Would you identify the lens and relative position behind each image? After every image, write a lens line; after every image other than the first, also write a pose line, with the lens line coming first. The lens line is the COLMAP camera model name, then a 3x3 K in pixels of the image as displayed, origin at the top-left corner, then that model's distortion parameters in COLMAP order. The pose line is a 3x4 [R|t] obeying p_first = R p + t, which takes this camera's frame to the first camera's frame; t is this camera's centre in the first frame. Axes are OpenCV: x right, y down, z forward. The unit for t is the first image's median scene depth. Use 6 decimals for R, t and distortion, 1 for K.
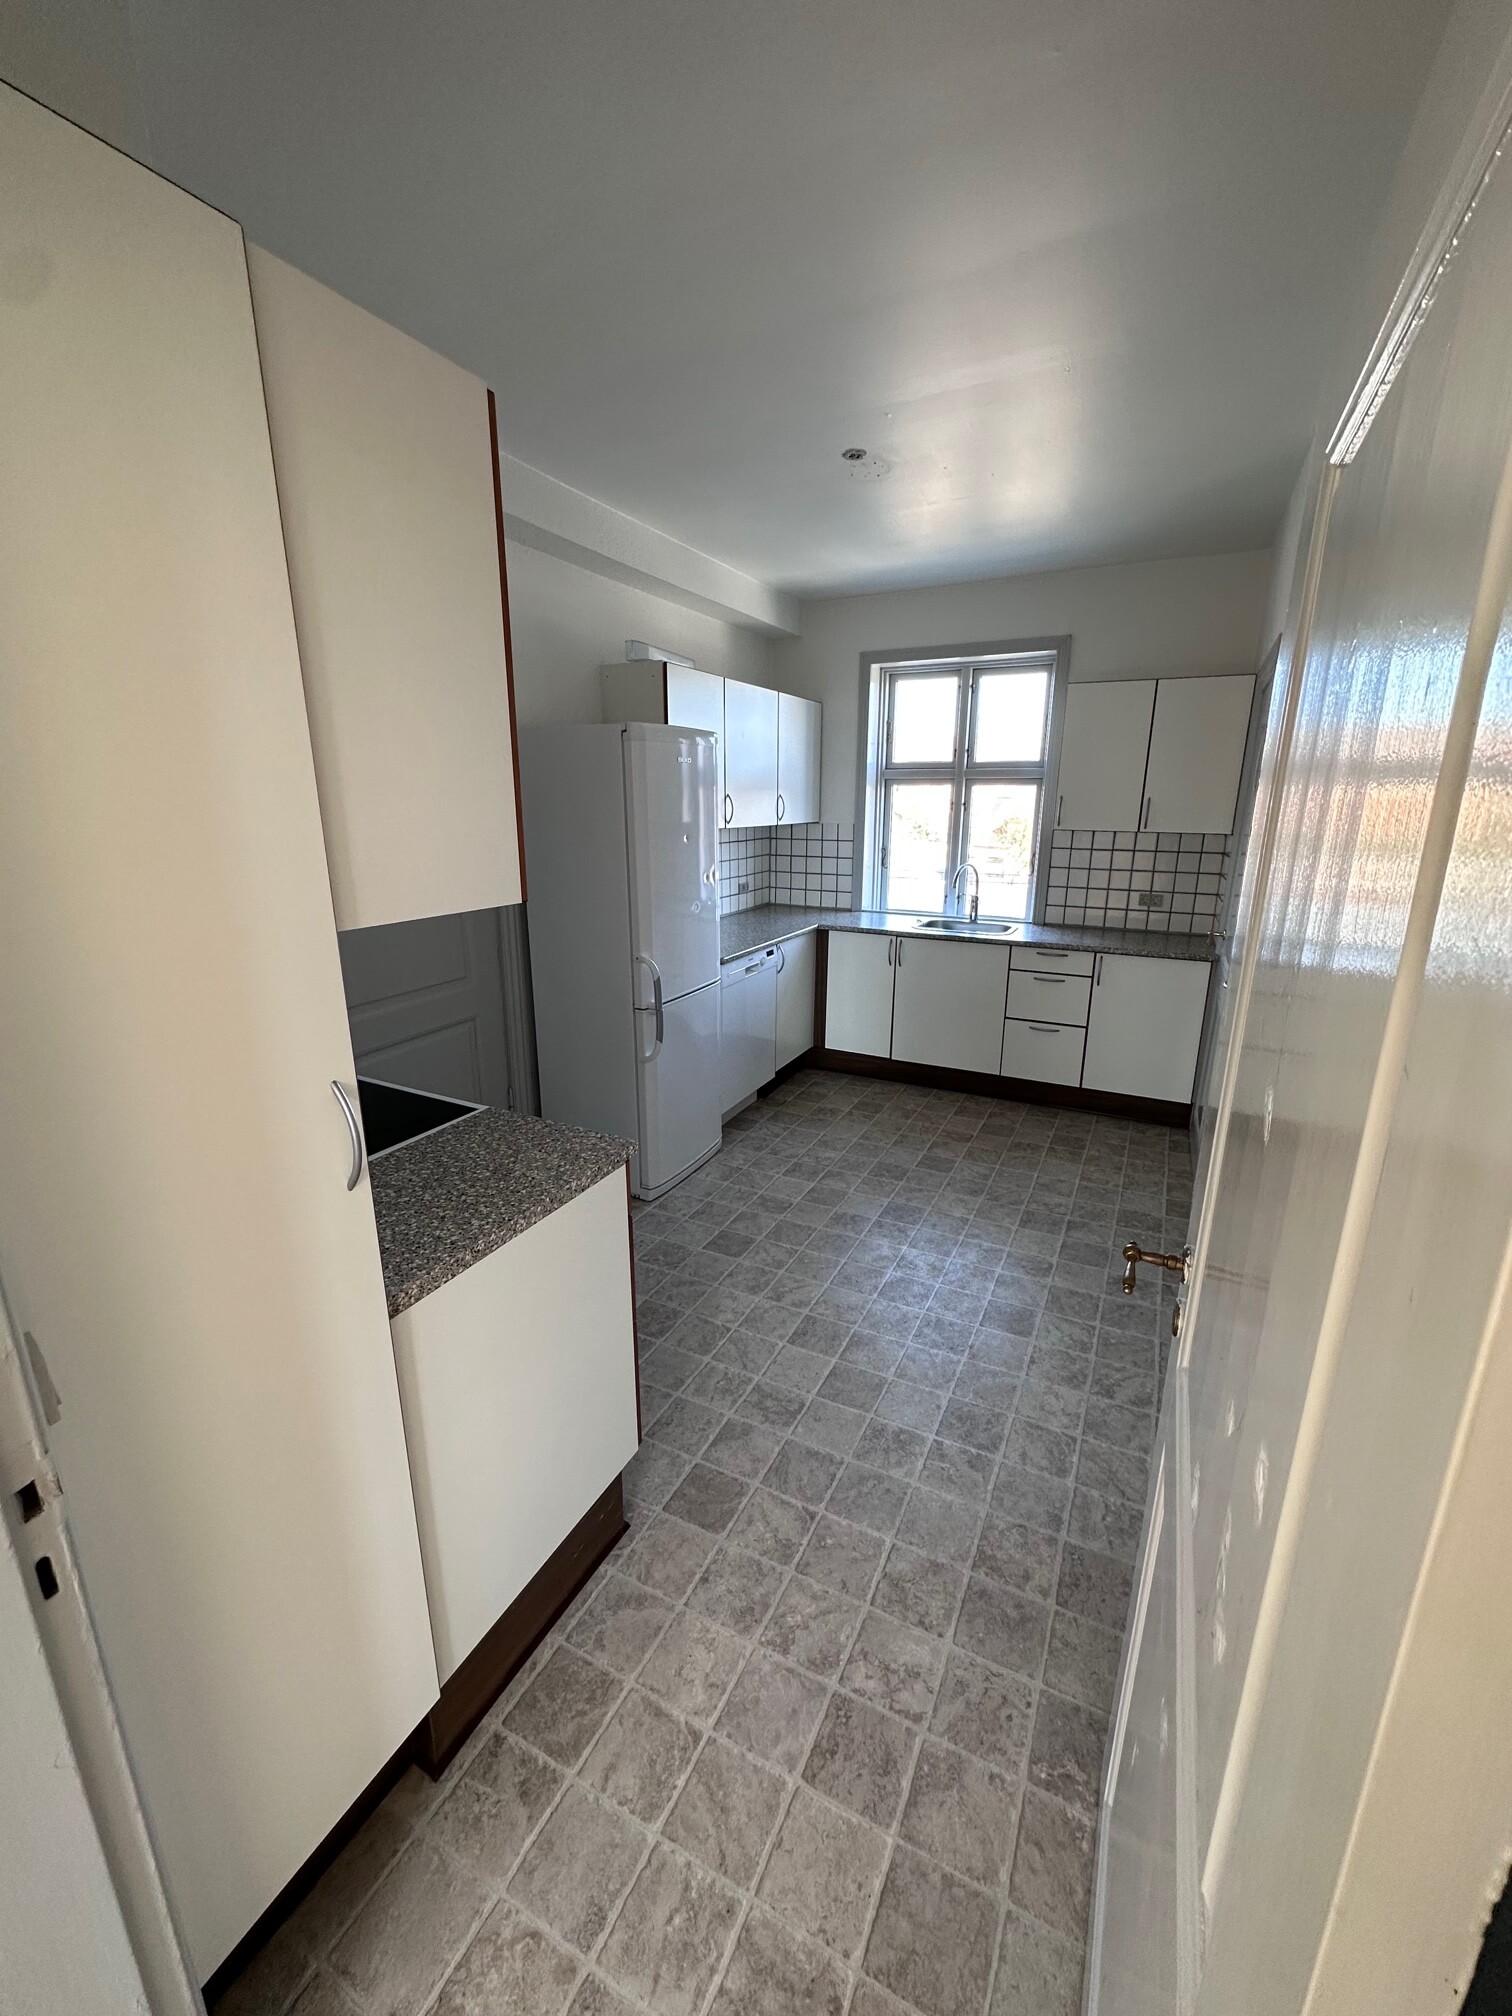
lens RADIAL K [[794.9, 0, 756.0], [0, 794.9, 1008.0], [0, 0, 1]] dist [0.000179, 0.000147]
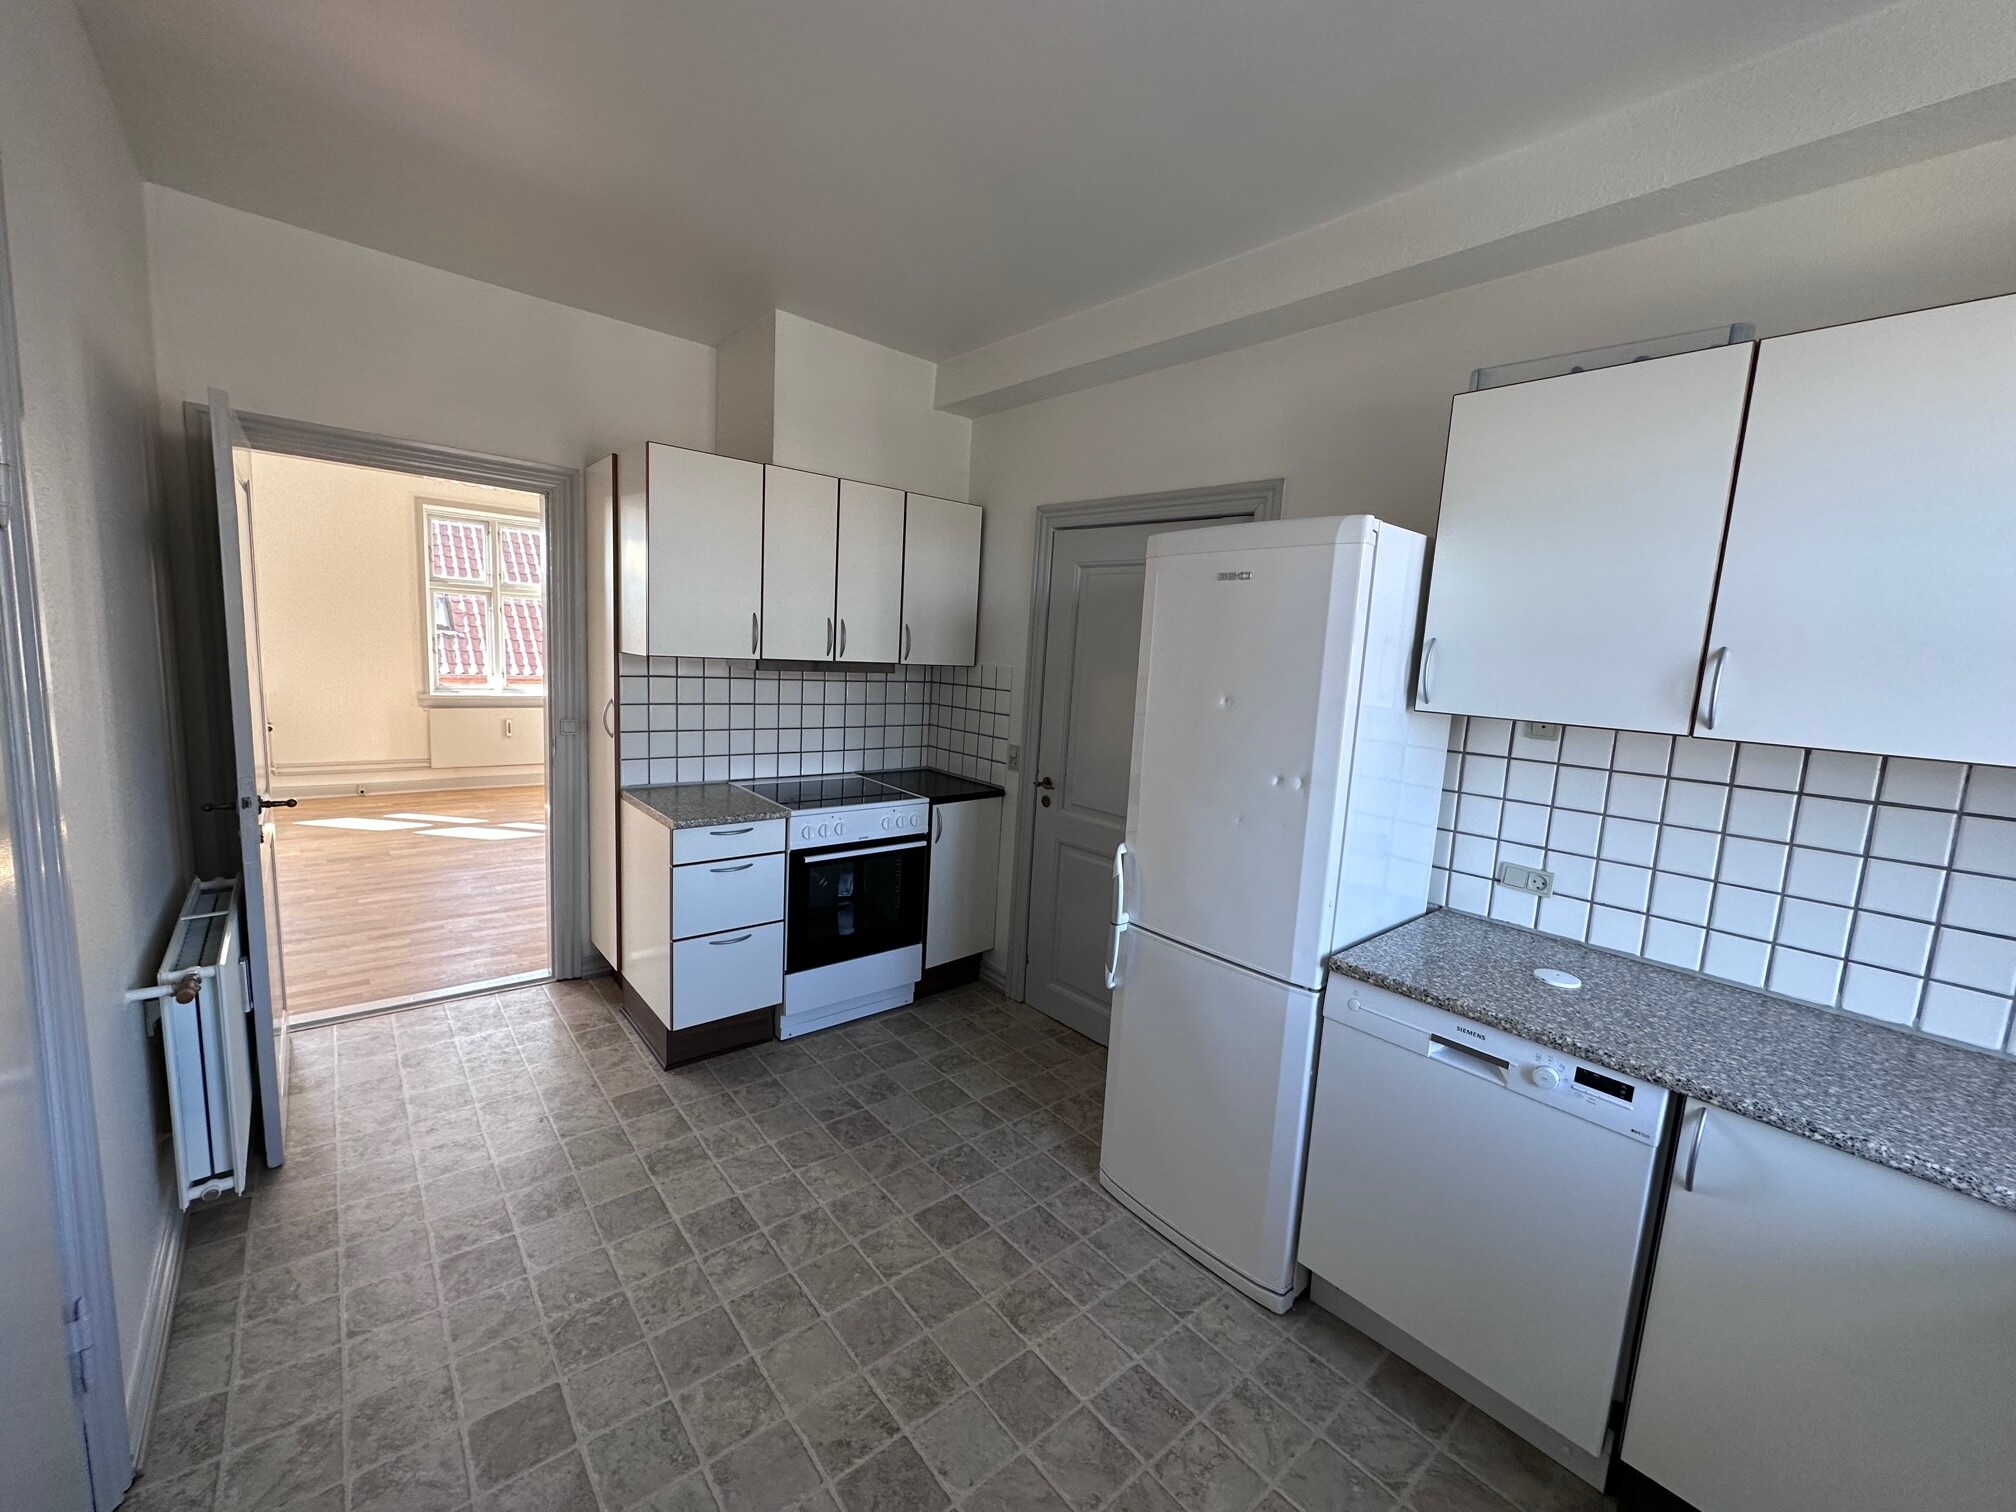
lens RADIAL K [[820.1, 0, 1043.0], [0, 820.1, 706.5], [0, 0, 1]] dist [-0.000430, -0.000207]
pose [[-0.359184, 0.039917, -0.932413, 0.768693], [-0.302596, 0.940130, 0.156814, -0.363772], [0.882849, 0.338470, -0.325601, 1.426485]]
